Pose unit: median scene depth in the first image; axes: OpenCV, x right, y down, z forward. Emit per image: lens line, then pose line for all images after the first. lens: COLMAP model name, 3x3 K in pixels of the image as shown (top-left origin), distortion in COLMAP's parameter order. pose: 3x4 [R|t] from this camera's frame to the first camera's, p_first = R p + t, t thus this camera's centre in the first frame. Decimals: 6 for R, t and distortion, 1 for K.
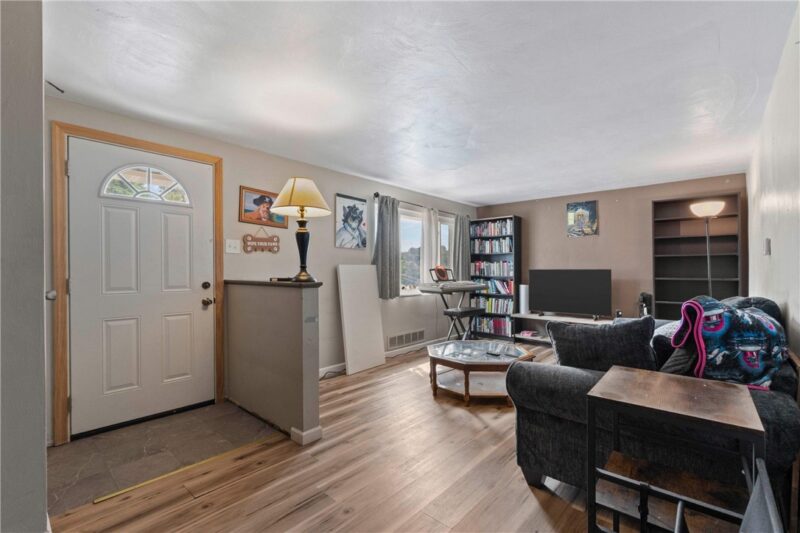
lens RADIAL K [[351.7, 0, 398.2], [0, 351.7, 266.7], [0, 0, 1]] dist [-0.008599, 0.001379]
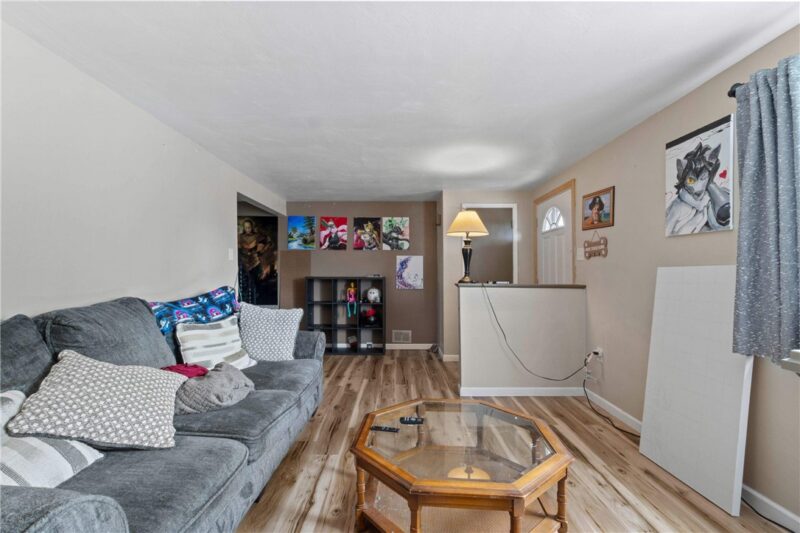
lens RADIAL K [[351.7, 0, 398.3], [0, 351.7, 271.9], [0, 0, 1]] dist [-0.008599, 0.001379]
pose [[-0.746081, -0.008982, -0.665794, 0.519771], [-0.001785, 0.999932, -0.011490, 0.008338], [0.665852, -0.007384, -0.746047, 1.099985]]
